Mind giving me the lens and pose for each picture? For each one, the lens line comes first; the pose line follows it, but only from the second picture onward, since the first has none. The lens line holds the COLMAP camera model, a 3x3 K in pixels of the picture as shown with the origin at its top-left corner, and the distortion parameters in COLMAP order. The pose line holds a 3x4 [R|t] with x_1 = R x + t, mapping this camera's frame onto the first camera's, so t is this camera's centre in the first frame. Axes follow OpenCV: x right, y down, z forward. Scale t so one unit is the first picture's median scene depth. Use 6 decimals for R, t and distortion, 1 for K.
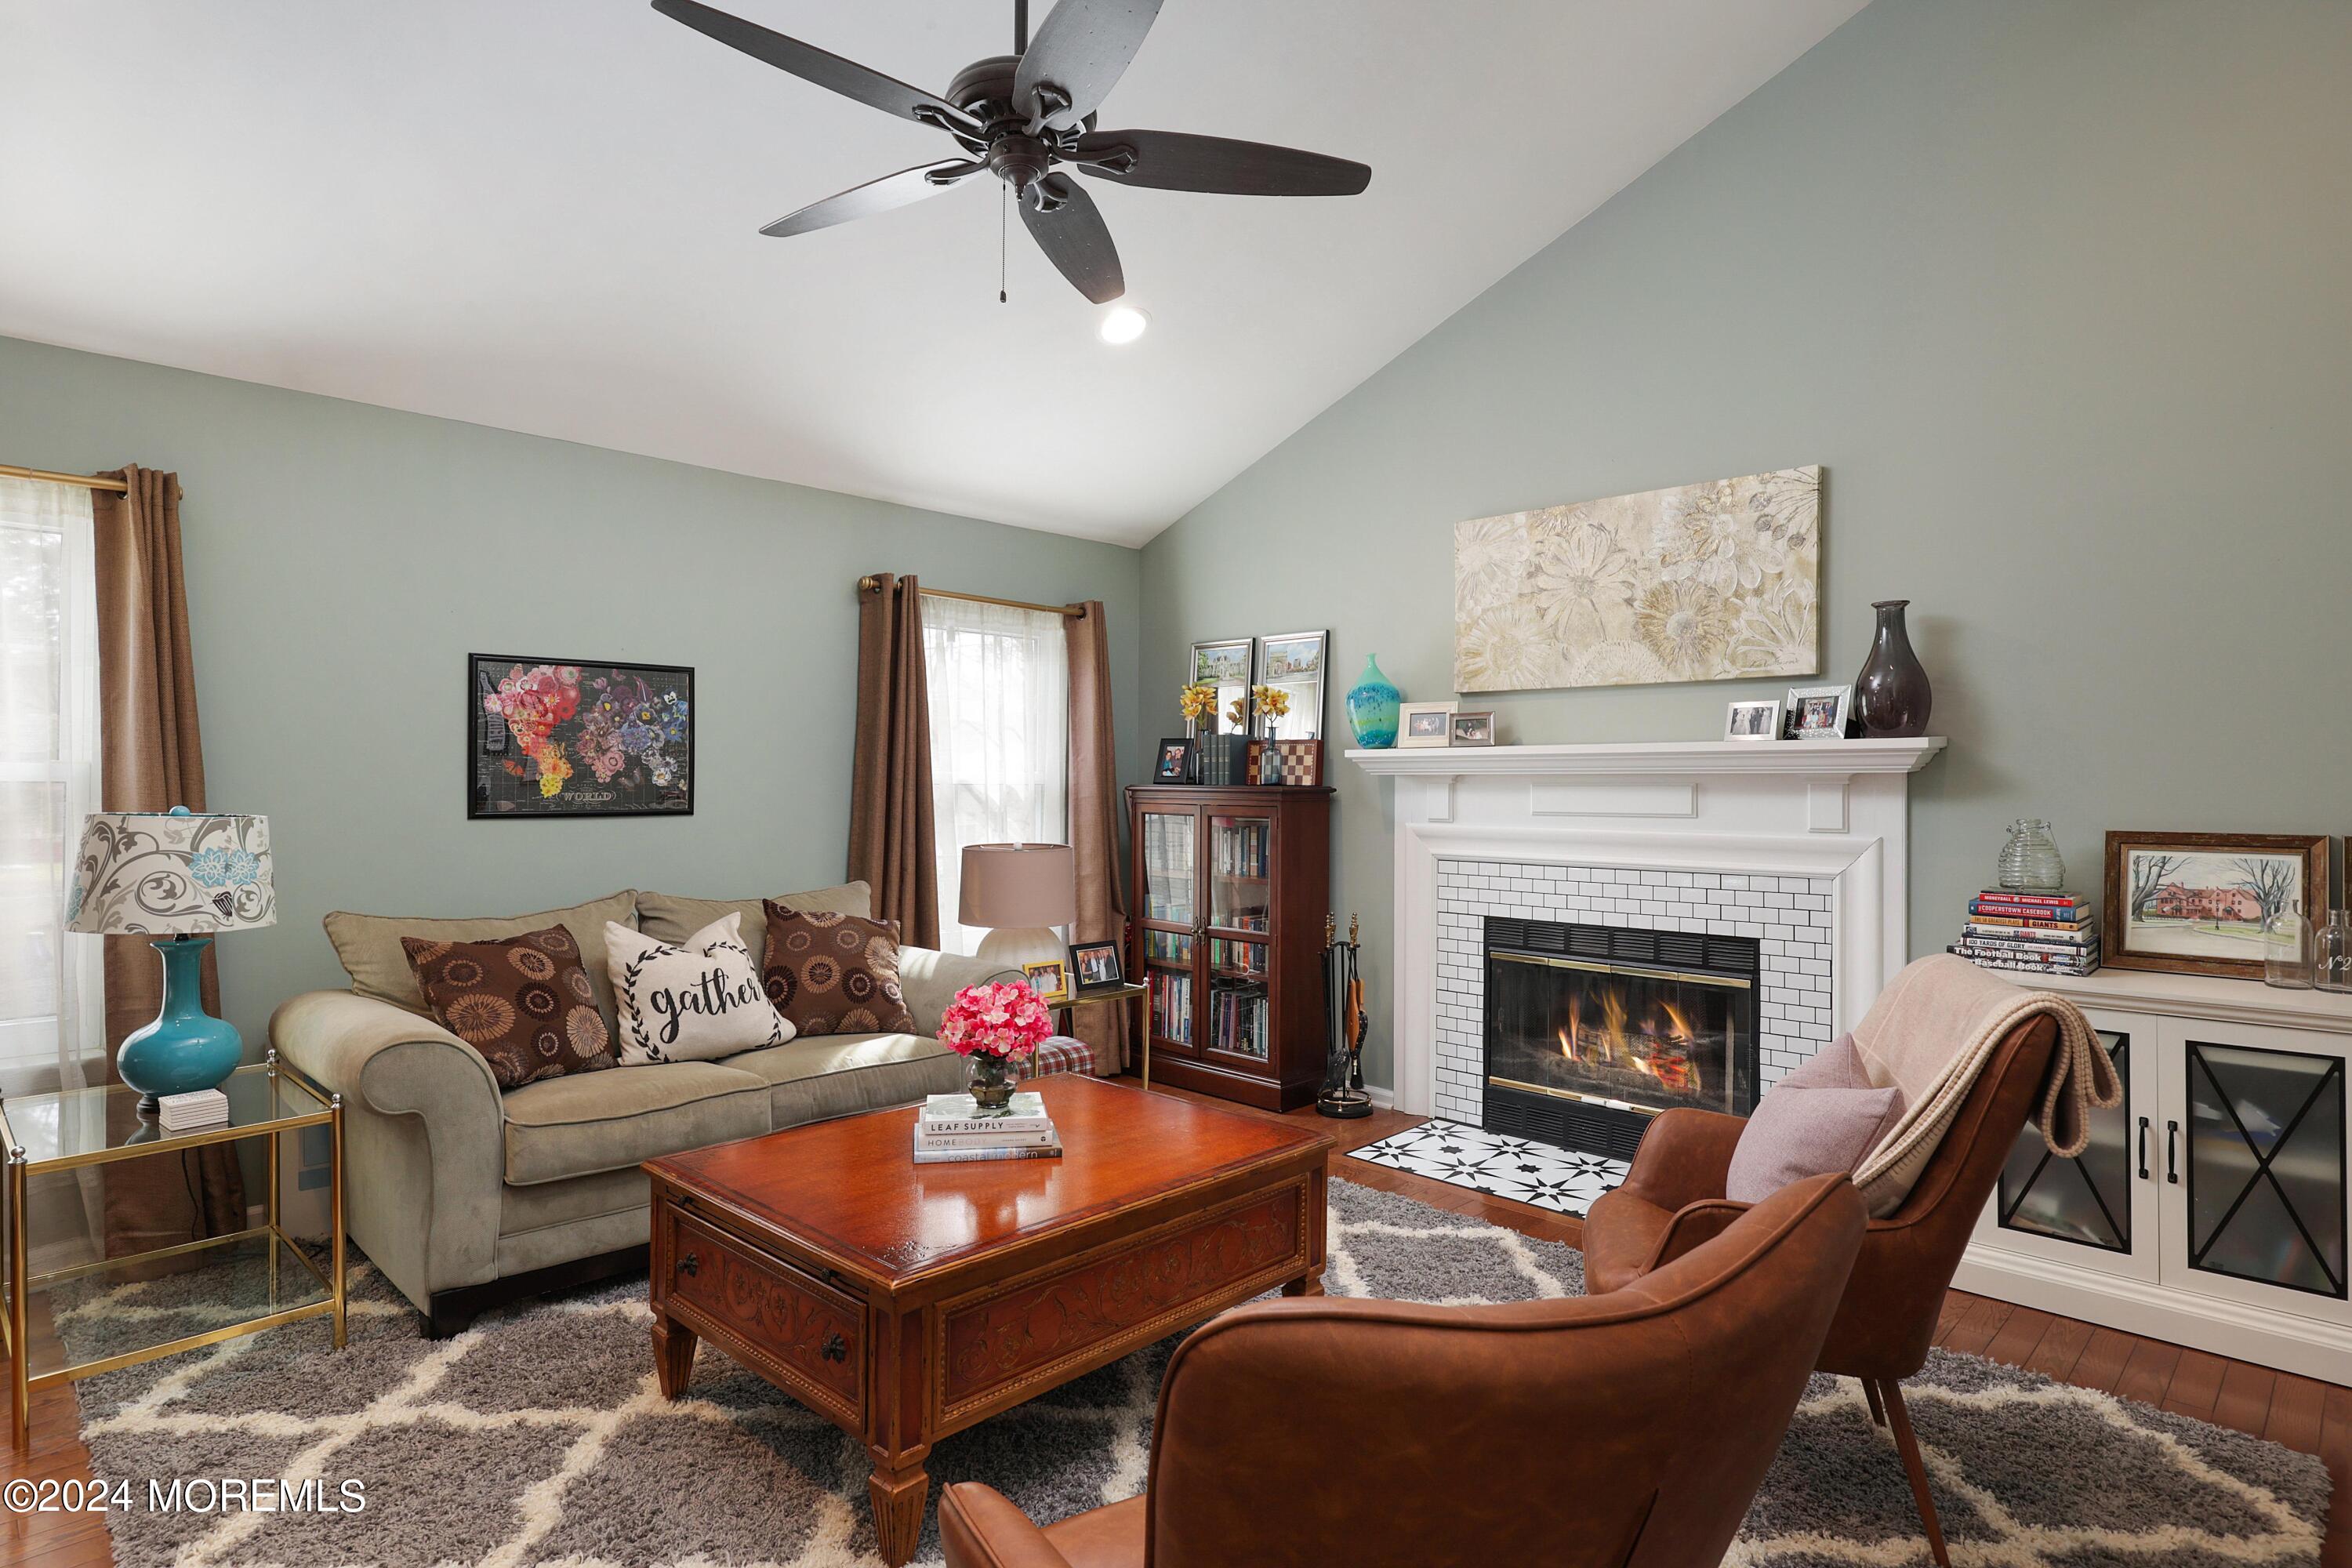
lens RADIAL K [[1264.0, 0, 1176.0], [0, 1264.0, 780.0], [0, 0, 1]] dist [0.002581, 0.000447]
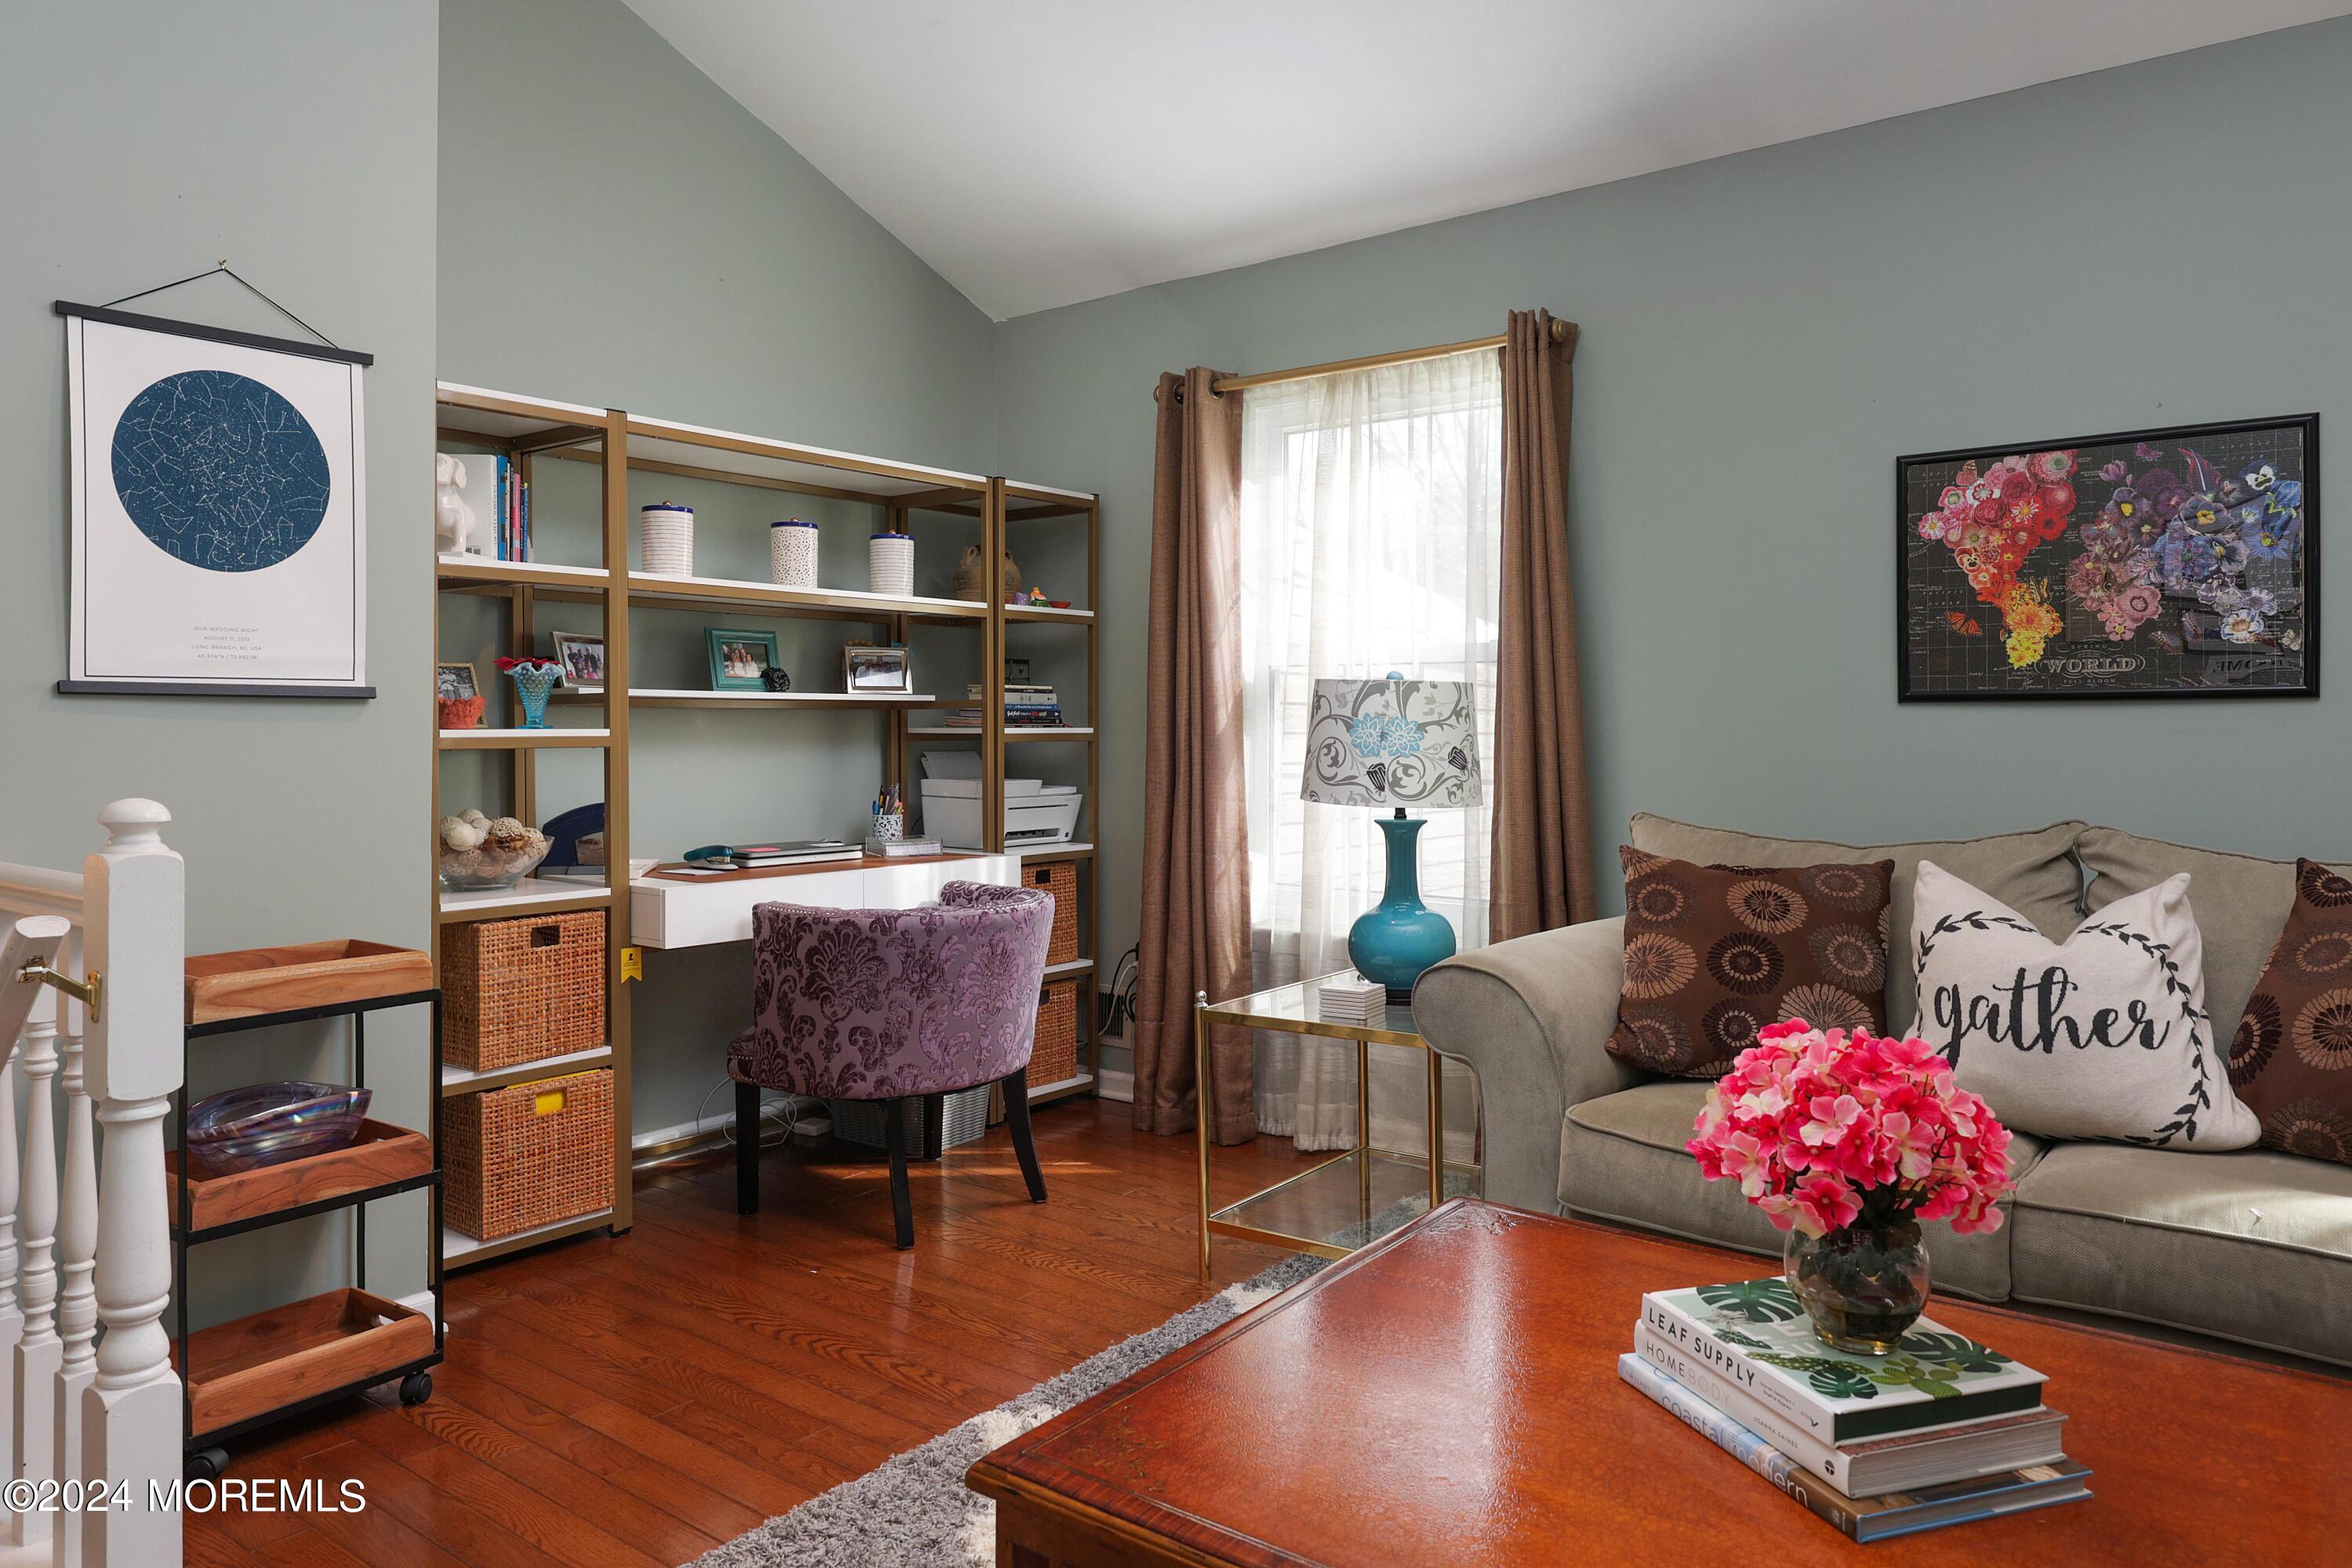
lens RADIAL K [[1547.3, 0, 1176.3], [0, 1547.3, 740.4], [0, 0, 1]] dist [-0.005162, -0.001987]
pose [[0.100625, 0.002814, -0.994920, 0.223151], [-0.000798, 0.999996, 0.002748, 0.048918], [0.994924, 0.000518, 0.100627, 0.527499]]
